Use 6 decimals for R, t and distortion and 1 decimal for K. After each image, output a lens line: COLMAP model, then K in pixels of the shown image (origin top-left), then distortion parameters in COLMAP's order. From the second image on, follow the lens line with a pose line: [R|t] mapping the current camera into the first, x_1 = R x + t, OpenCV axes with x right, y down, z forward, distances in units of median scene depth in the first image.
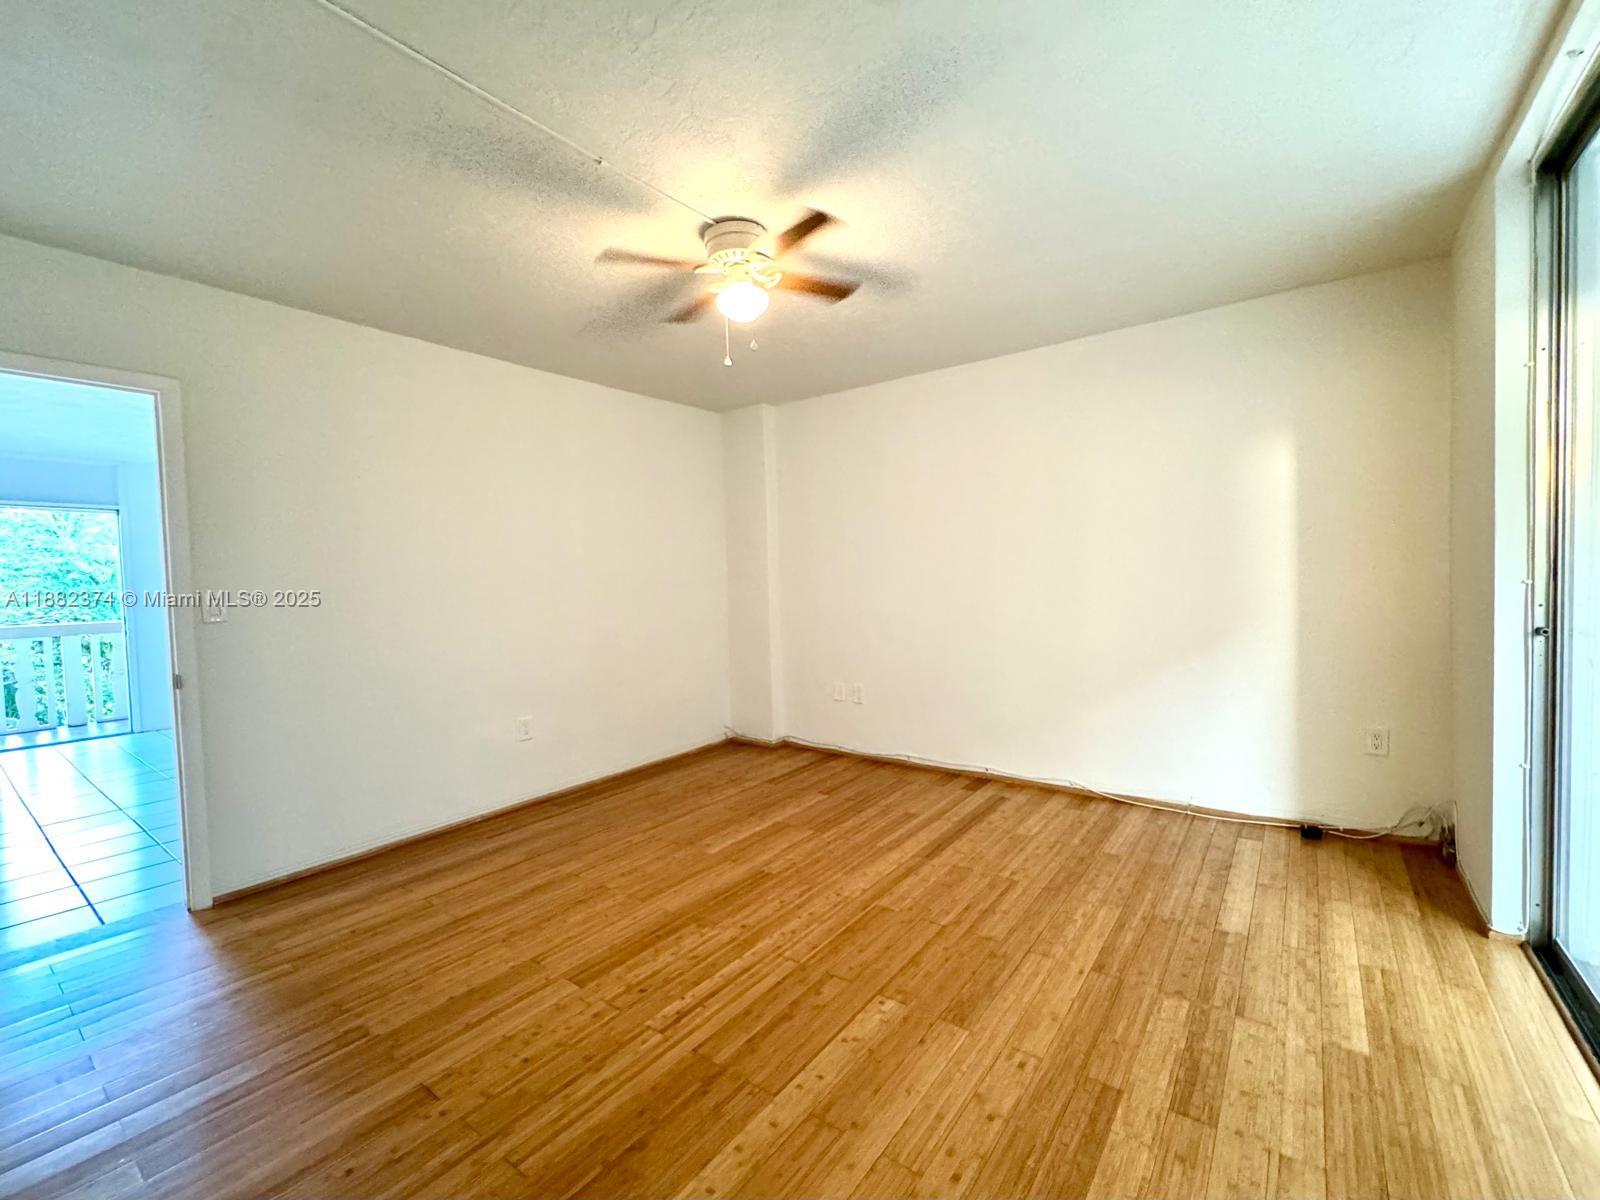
lens RADIAL K [[660.0, 0, 800.0], [0, 660.0, 600.0], [0, 0, 1]] dist [-0.002613, -0.000492]
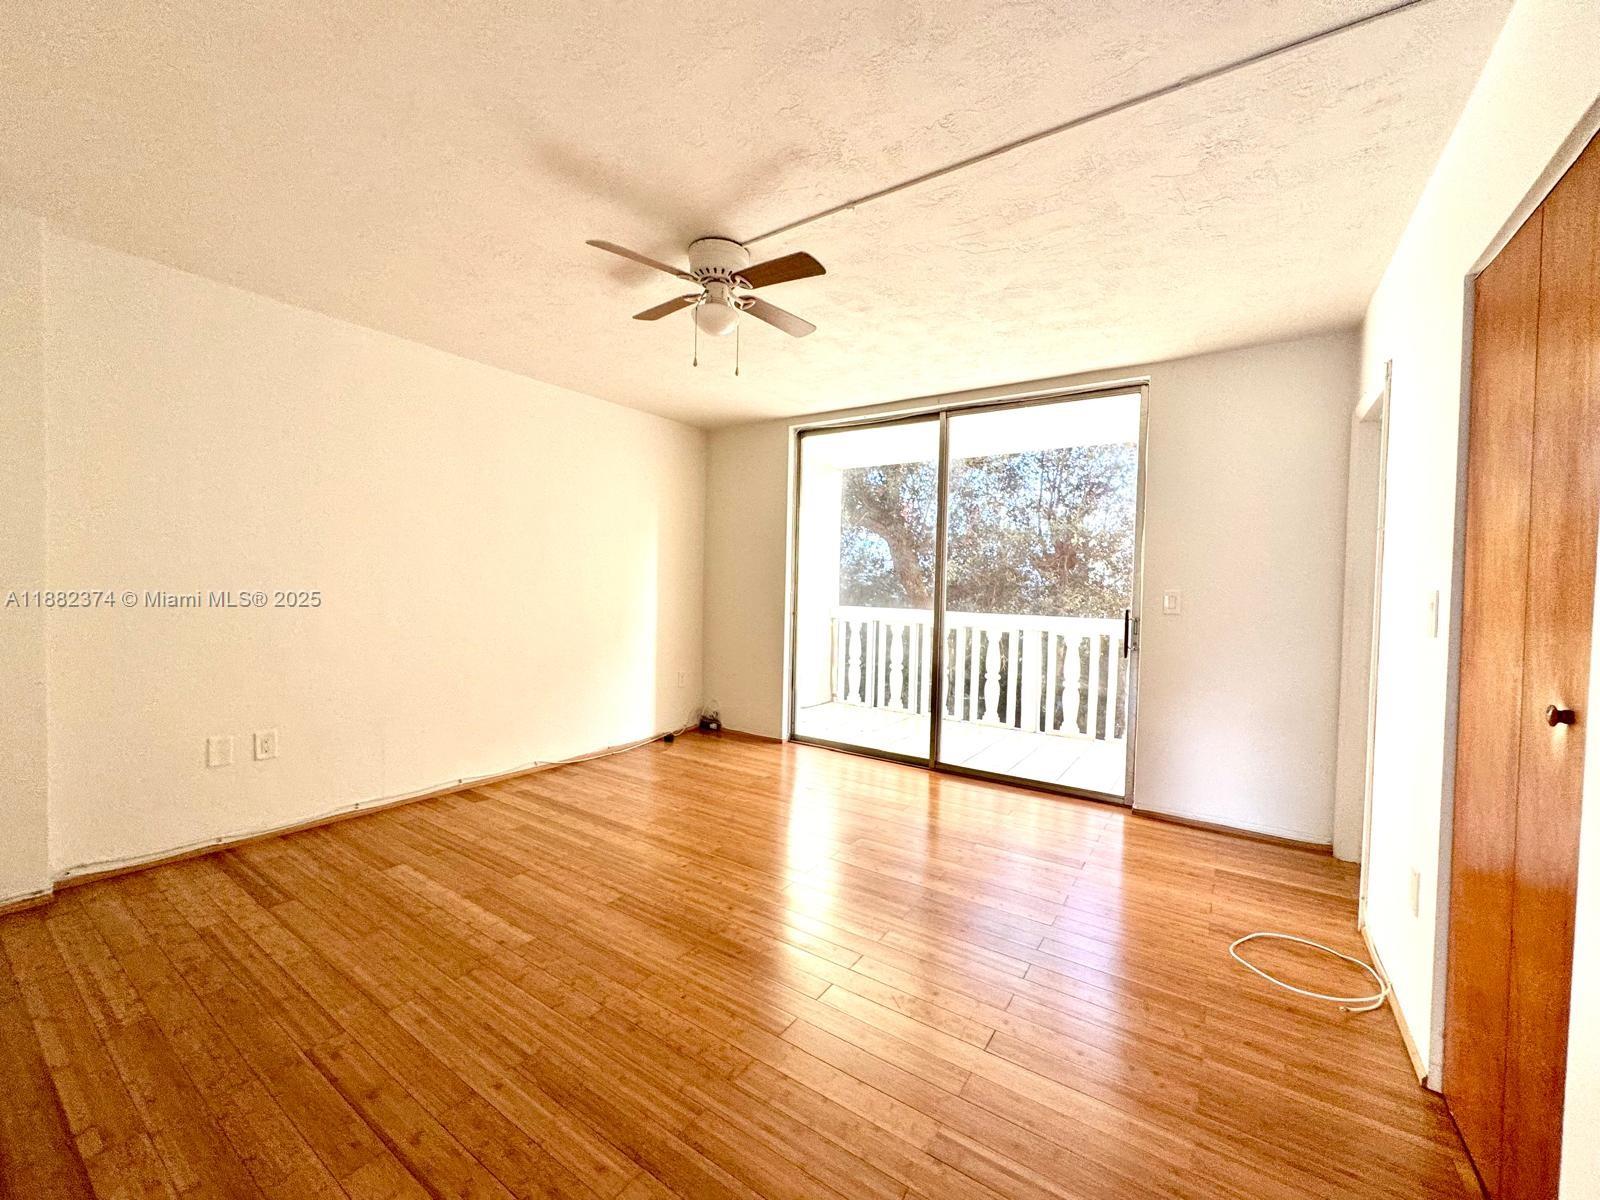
lens RADIAL K [[635.8, 0, 800.0], [0, 635.8, 600.0], [0, 0, 1]] dist [-0.003096, -0.000454]
pose [[-0.041960, 0.007967, 0.999088, -0.765993], [0.012263, 0.999897, -0.007459, 0.011789], [-0.999044, 0.011939, -0.042053, 0.645114]]
